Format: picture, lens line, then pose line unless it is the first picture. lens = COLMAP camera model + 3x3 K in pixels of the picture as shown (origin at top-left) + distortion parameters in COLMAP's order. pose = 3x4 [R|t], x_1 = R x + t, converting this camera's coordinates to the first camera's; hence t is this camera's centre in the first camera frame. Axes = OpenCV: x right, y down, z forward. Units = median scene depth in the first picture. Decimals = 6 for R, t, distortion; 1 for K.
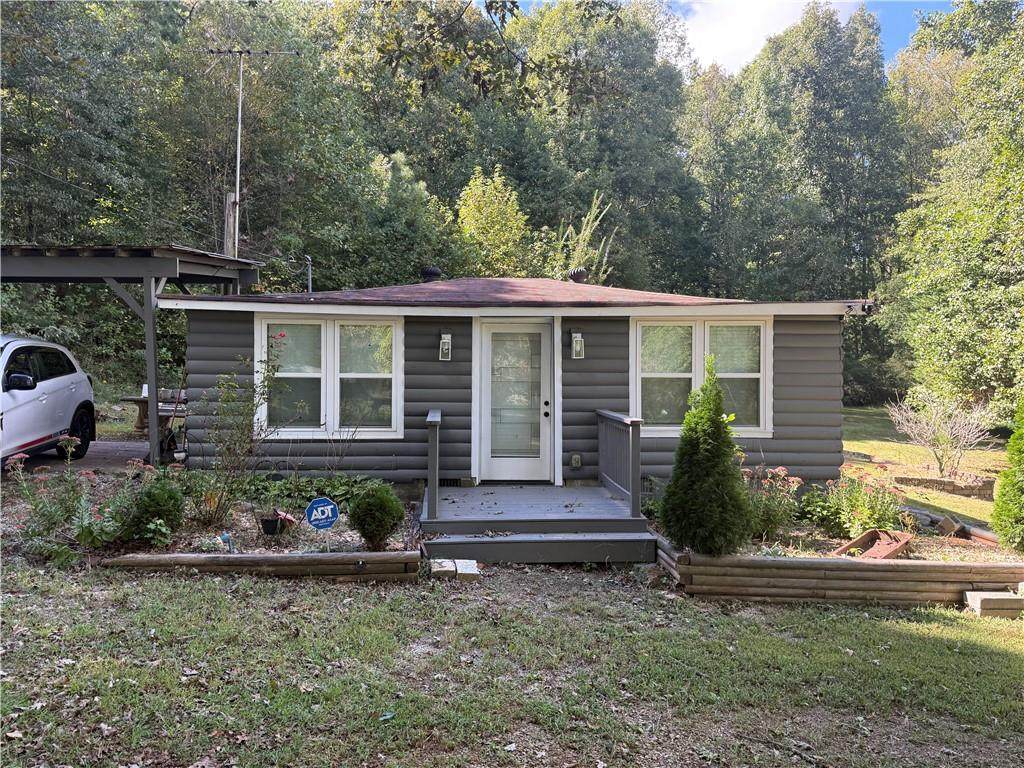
lens RADIAL K [[714.4, 0, 507.0], [0, 714.4, 401.8], [0, 0, 1]] dist [0.343506, -0.000273]
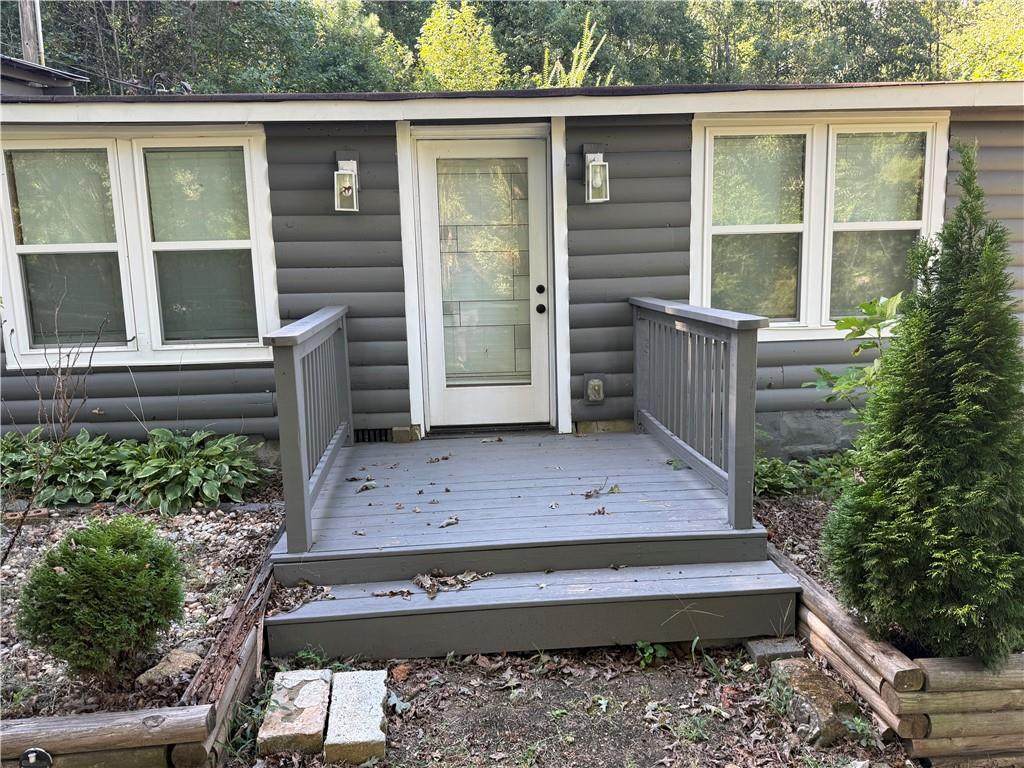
lens RADIAL K [[710.7, 0, 512.0], [0, 710.7, 384.0], [0, 0, 1]] dist [0.085058, -0.001390]
pose [[0.999188, -0.034172, 0.021342, 0.018806], [0.030989, 0.990373, 0.134908, 0.000110], [-0.025747, -0.134137, 0.990628, 0.448871]]
